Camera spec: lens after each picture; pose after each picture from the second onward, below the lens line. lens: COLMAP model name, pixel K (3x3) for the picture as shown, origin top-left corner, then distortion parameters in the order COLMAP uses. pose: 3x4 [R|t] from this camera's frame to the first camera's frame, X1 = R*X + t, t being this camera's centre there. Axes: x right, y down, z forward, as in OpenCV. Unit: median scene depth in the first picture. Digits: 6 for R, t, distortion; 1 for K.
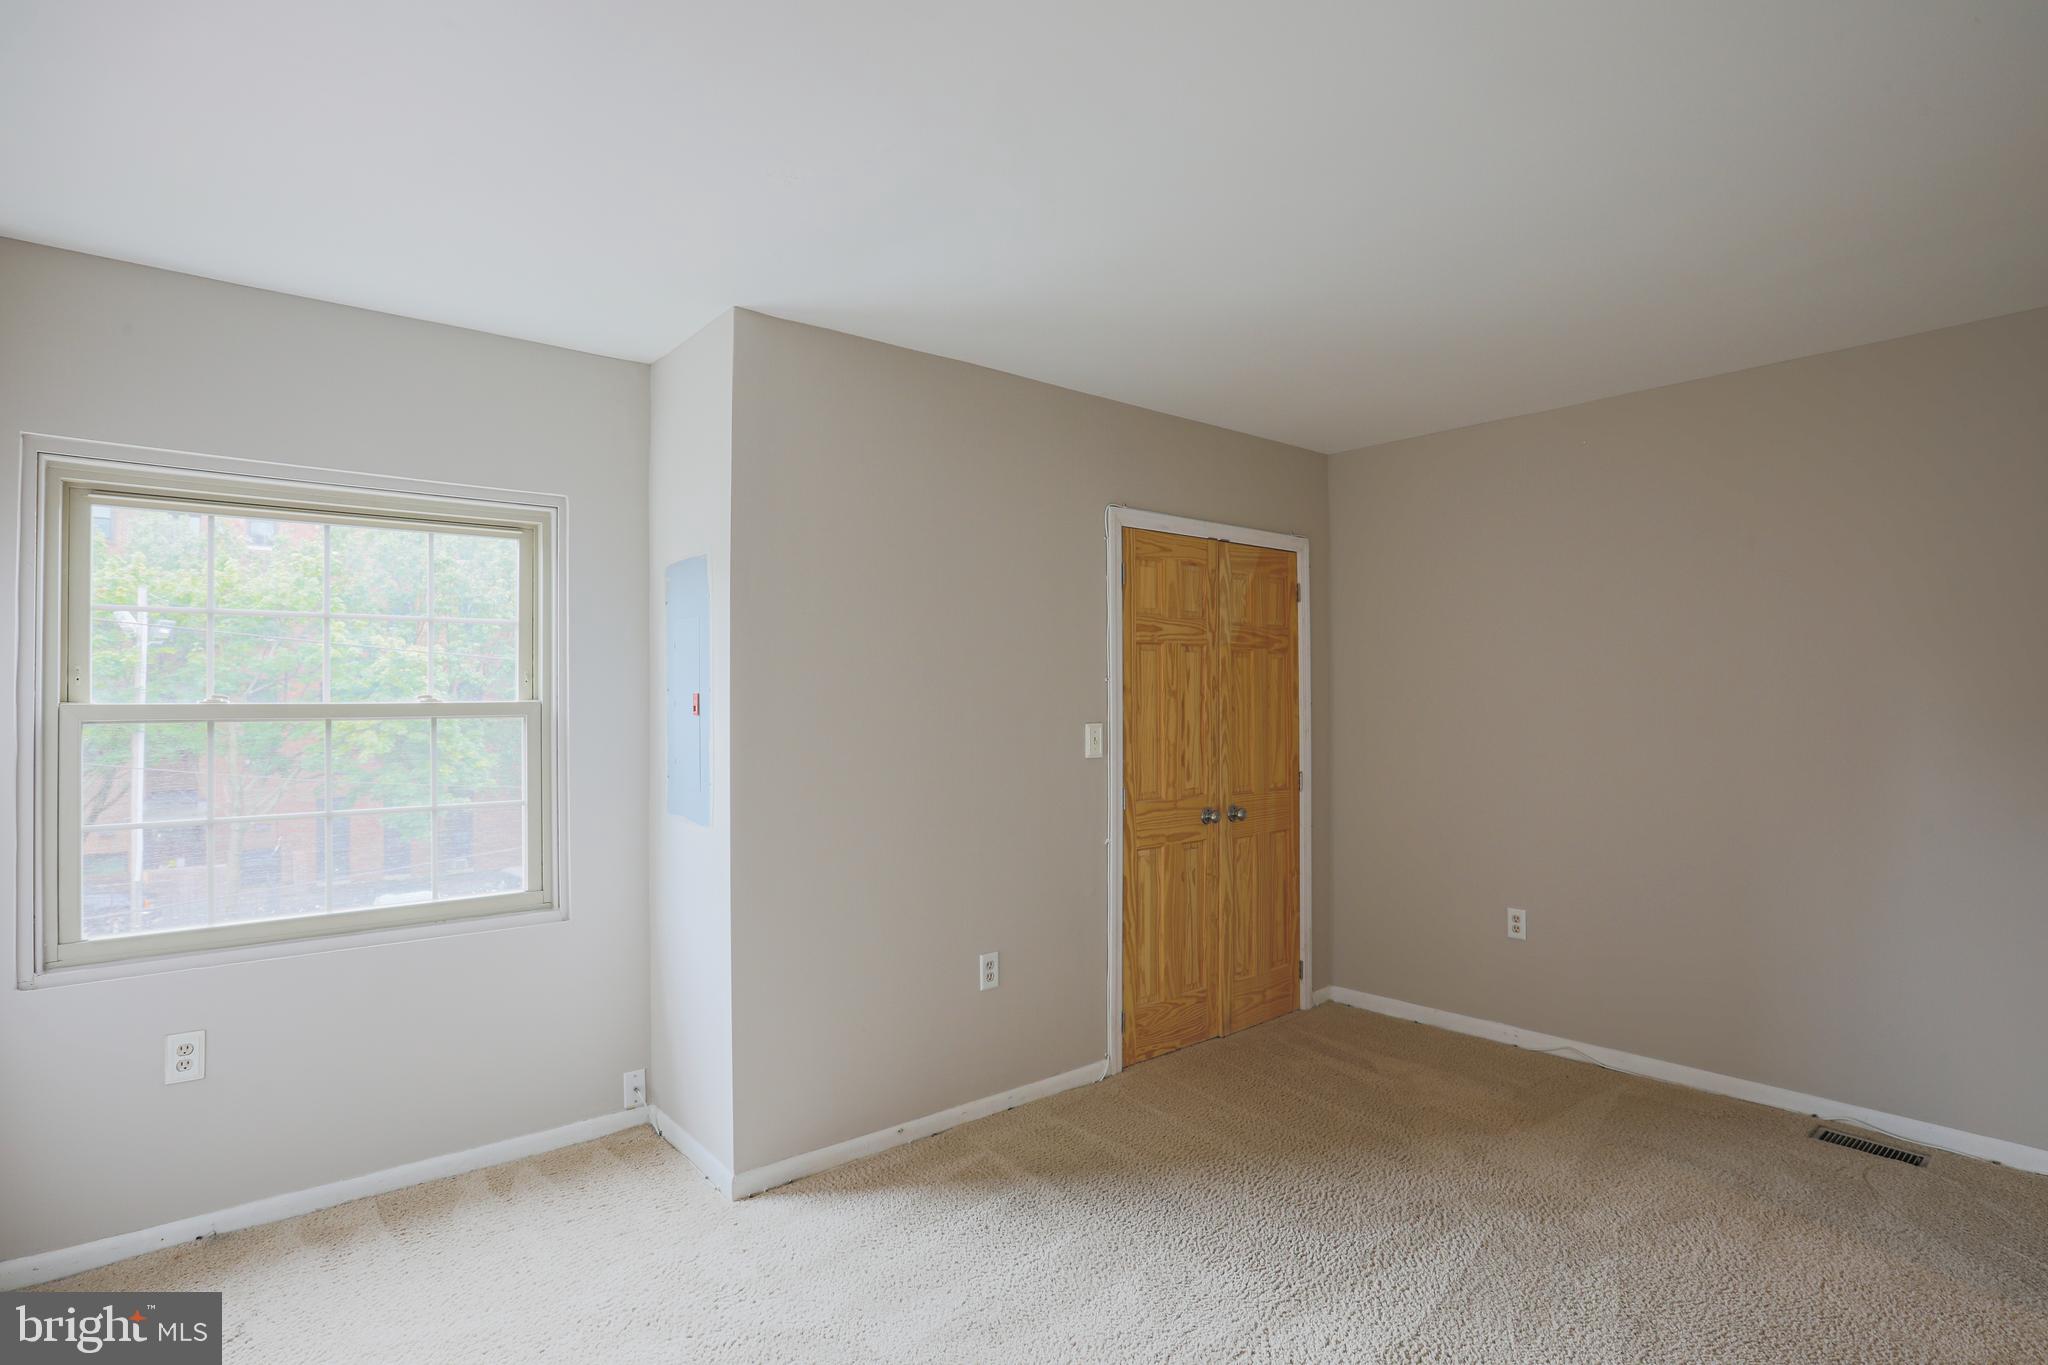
lens RADIAL K [[1016.0, 0, 1024.2], [0, 1016.0, 677.2], [0, 0, 1]] dist [-0.053804, 0.019720]
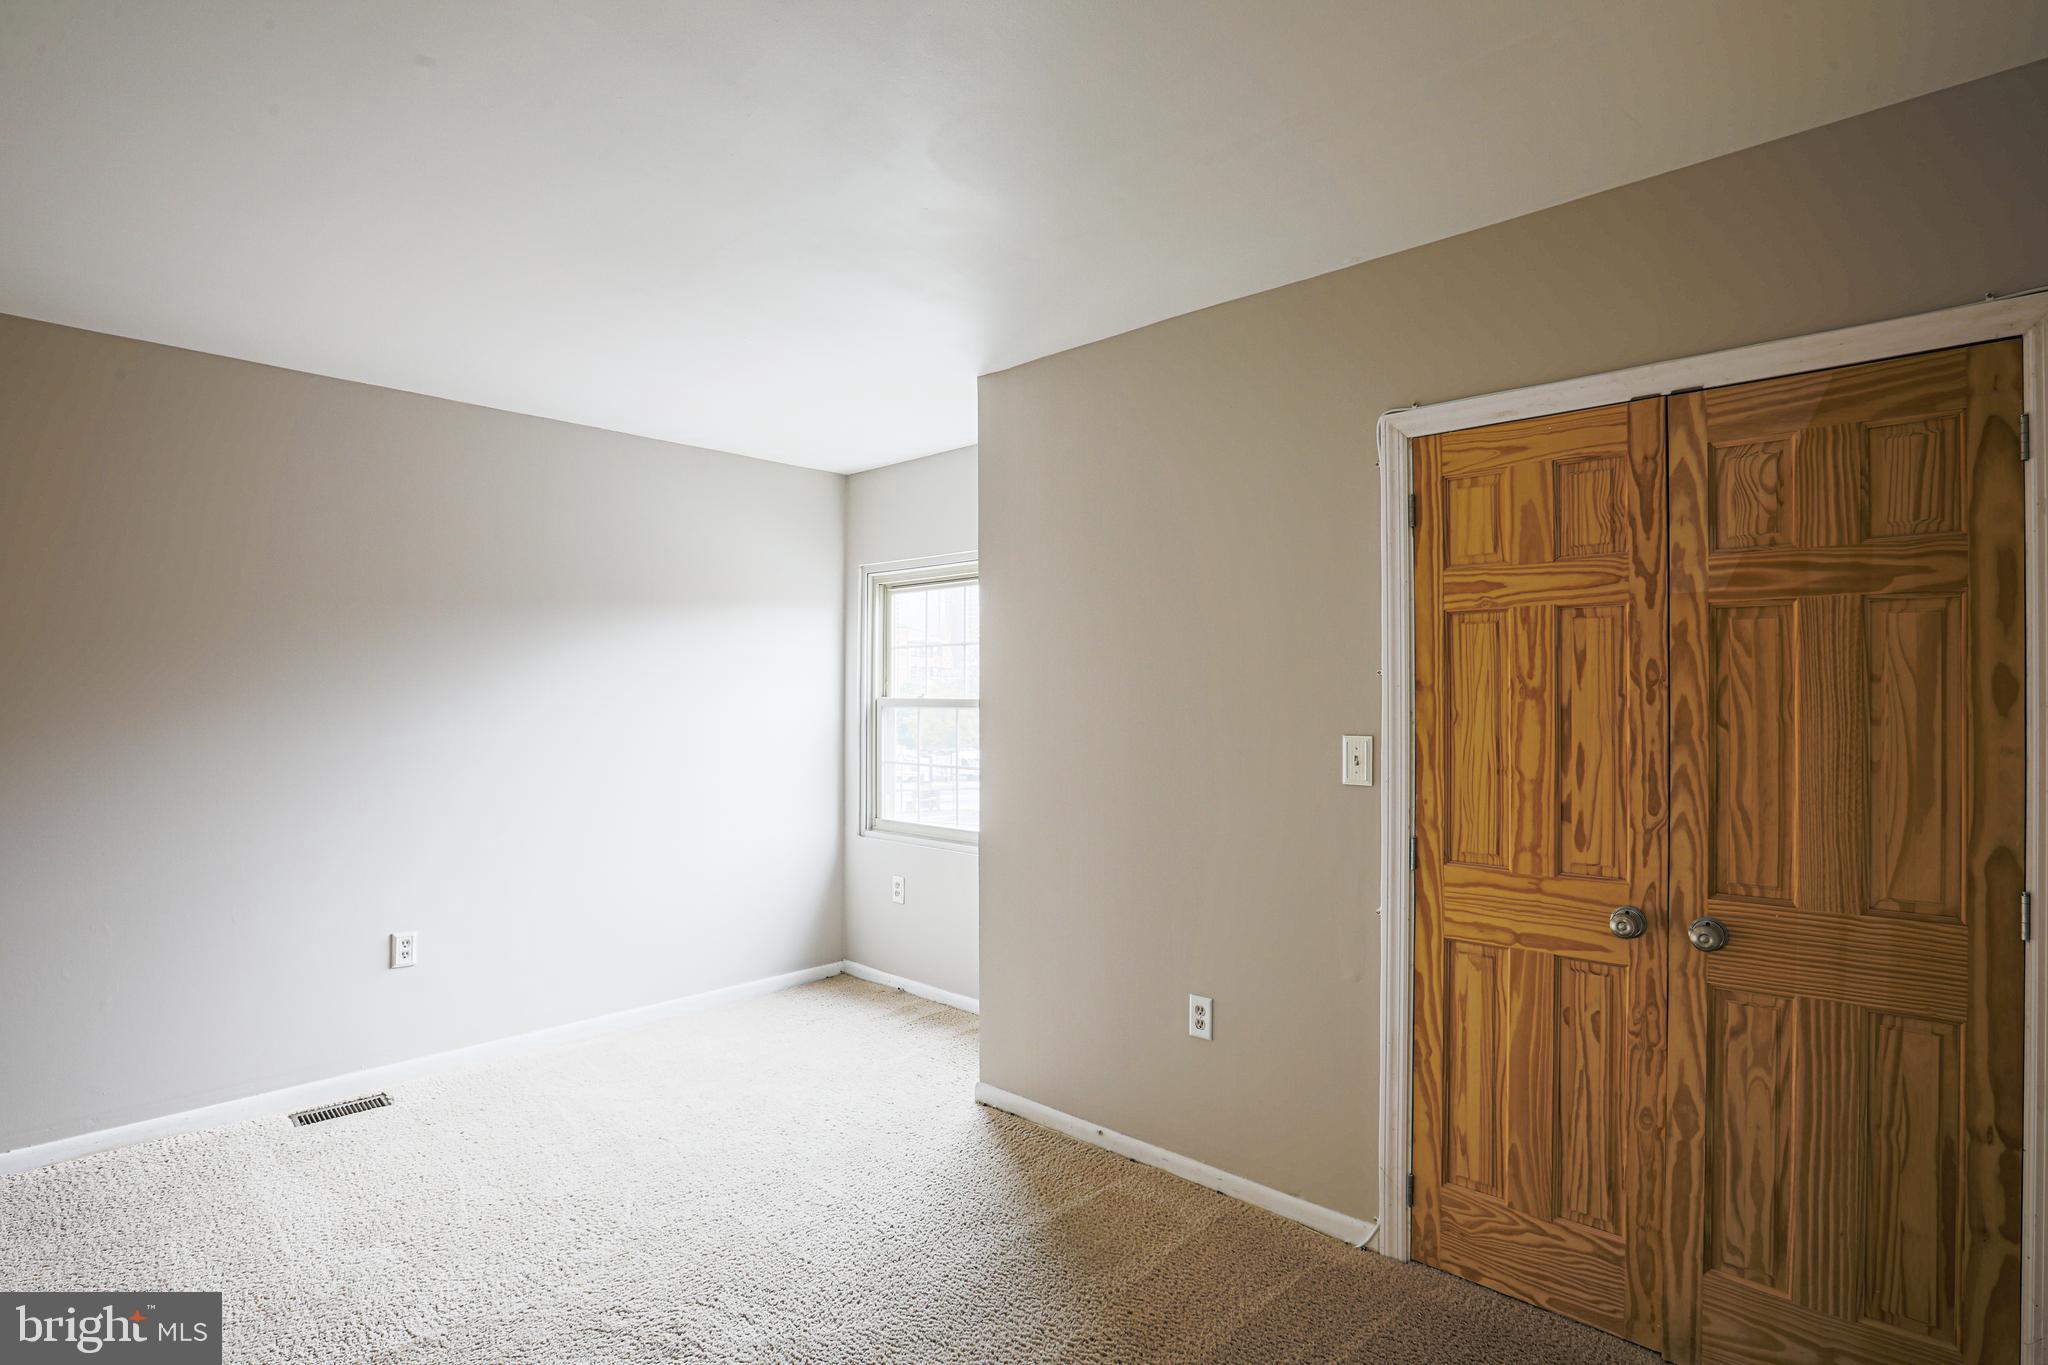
lens RADIAL K [[1016.0, 0, 1029.4], [0, 1016.0, 675.2], [0, 0, 1]] dist [-0.053804, 0.019720]
pose [[0.132675, -0.010554, -0.991103, 0.684572], [0.023124, 0.999704, -0.007550, 0.003561], [0.990890, -0.021916, 0.132880, 0.644534]]
